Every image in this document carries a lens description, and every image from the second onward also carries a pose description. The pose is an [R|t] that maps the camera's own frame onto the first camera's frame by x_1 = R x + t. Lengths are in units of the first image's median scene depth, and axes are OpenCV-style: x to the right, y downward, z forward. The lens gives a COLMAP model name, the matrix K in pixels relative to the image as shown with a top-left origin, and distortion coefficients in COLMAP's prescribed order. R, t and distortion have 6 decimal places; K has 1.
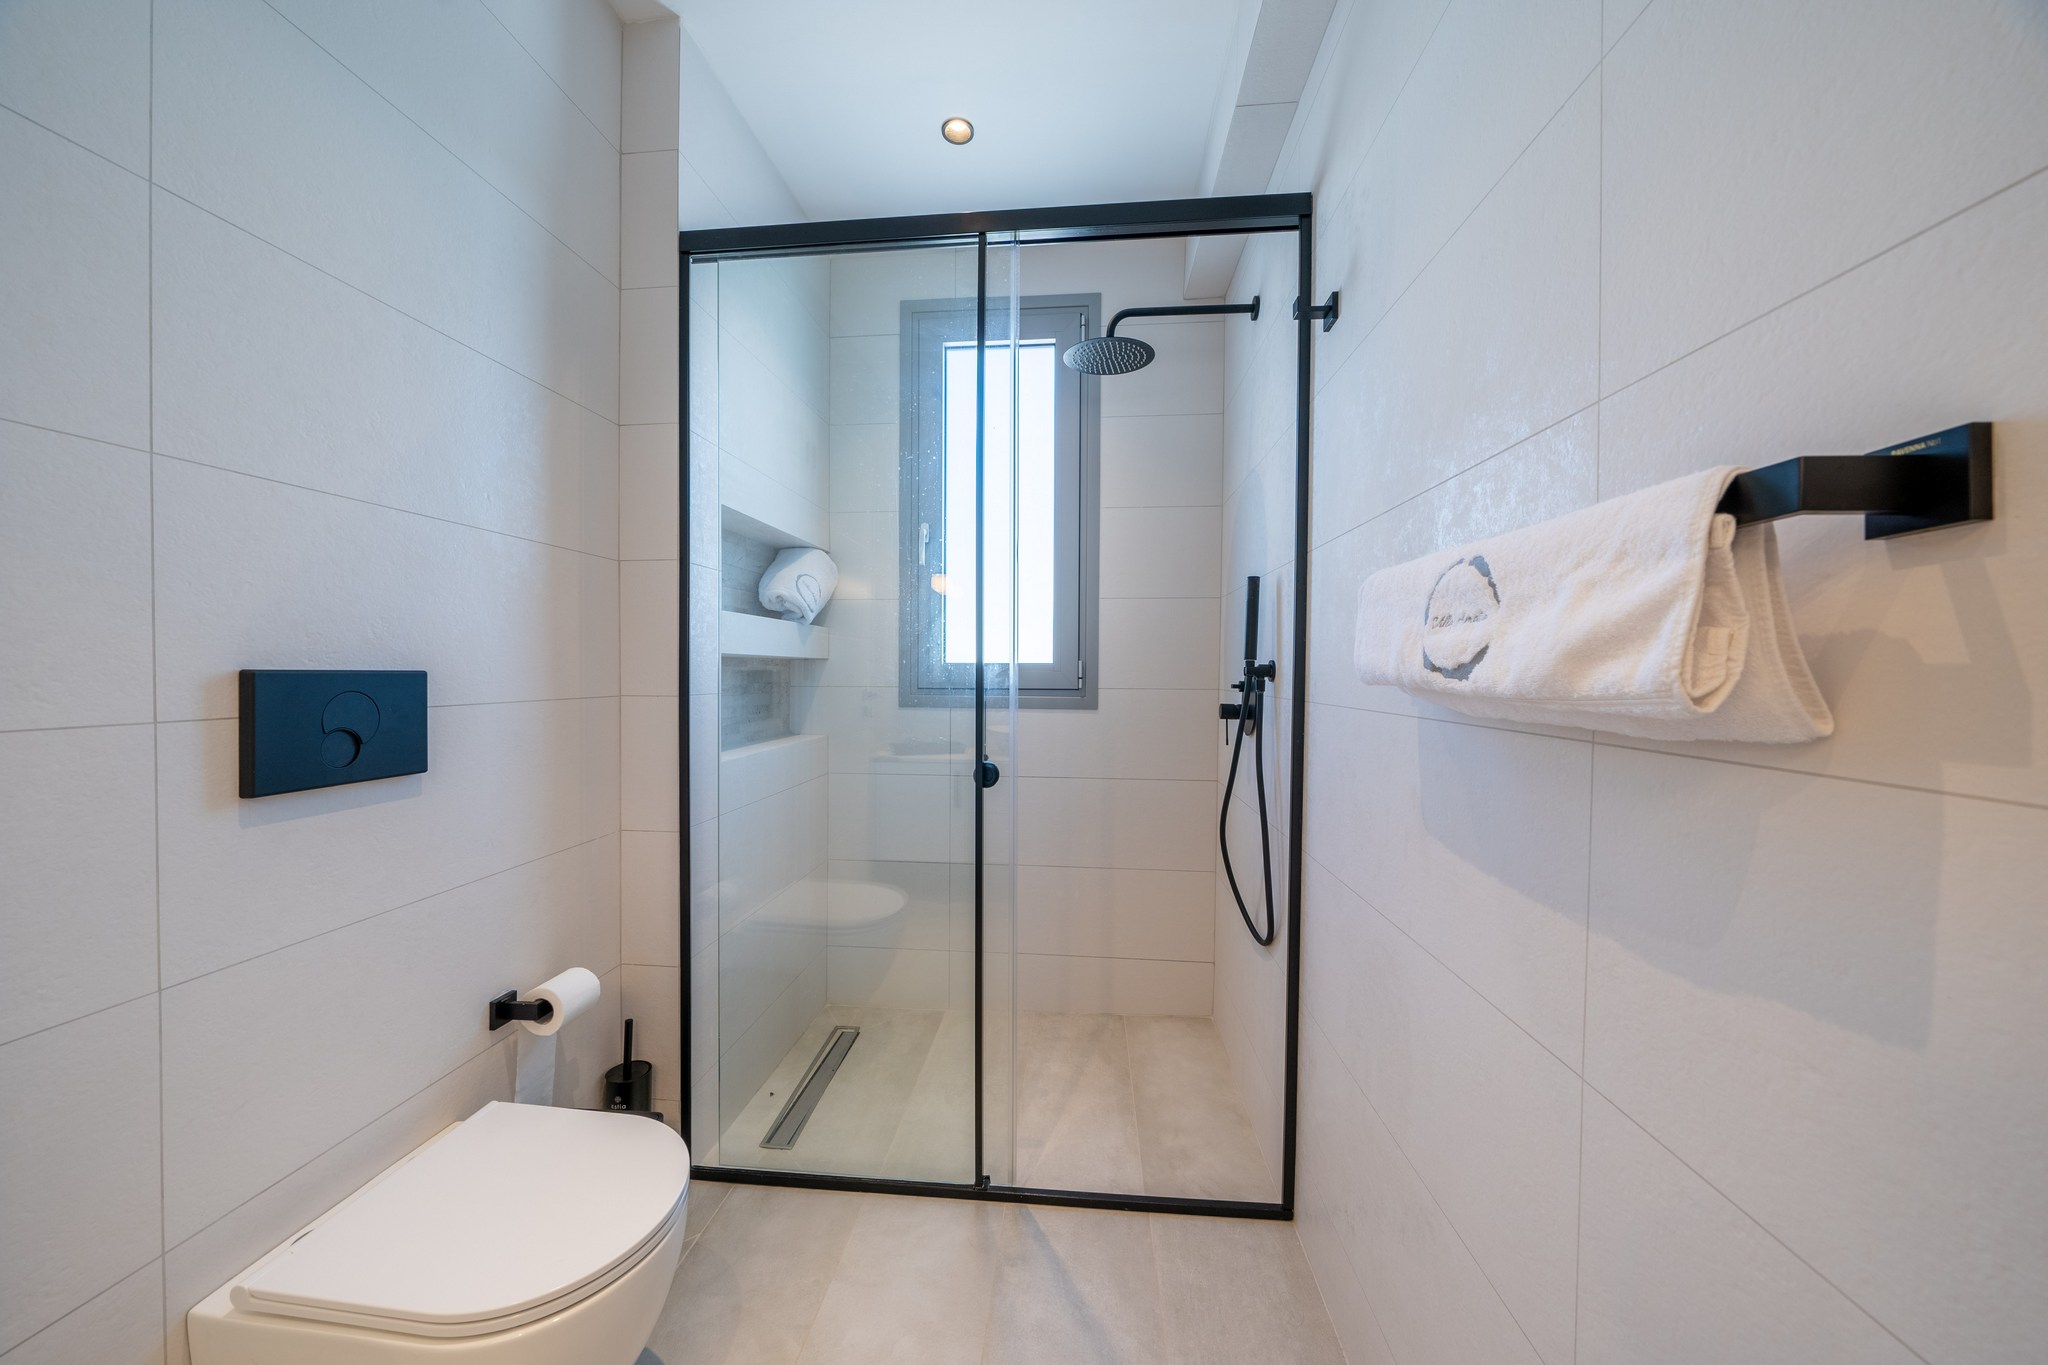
lens RADIAL K [[696.5, 0, 1015.2], [0, 696.5, 678.9], [0, 0, 1]] dist [-0.003169, -0.000205]
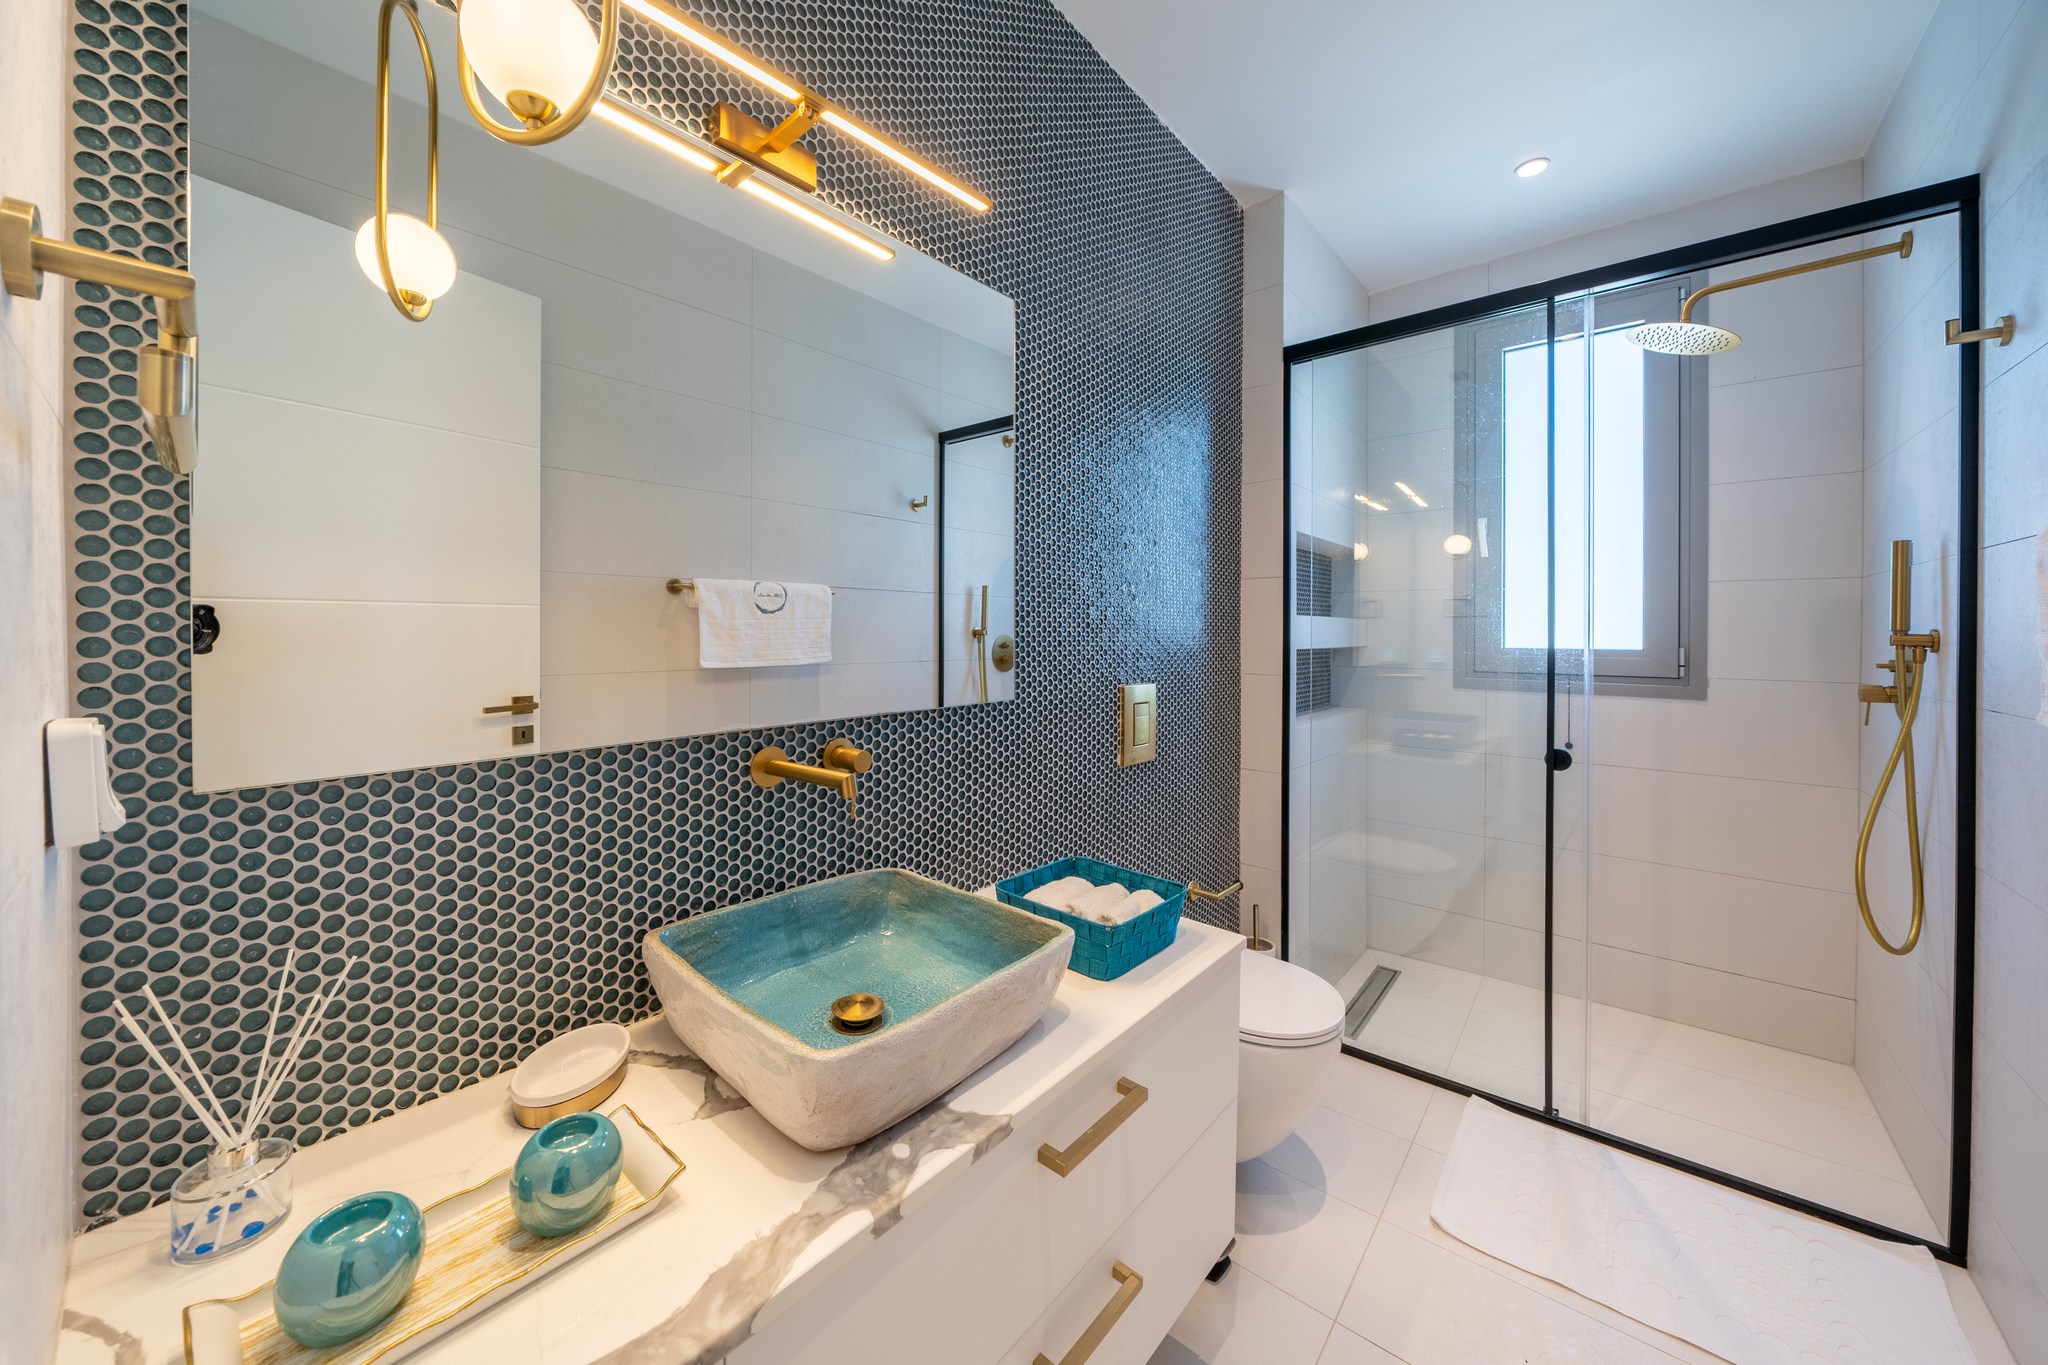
lens RADIAL K [[696.5, 0, 1010.8], [0, 696.5, 673.6], [0, 0, 1]] dist [-0.003169, -0.000205]
pose [[0.771012, 0.003587, -0.636811, -0.006920], [0.000848, 0.999977, 0.006659, 0.007221], [0.636820, -0.005674, 0.770992, -0.350042]]
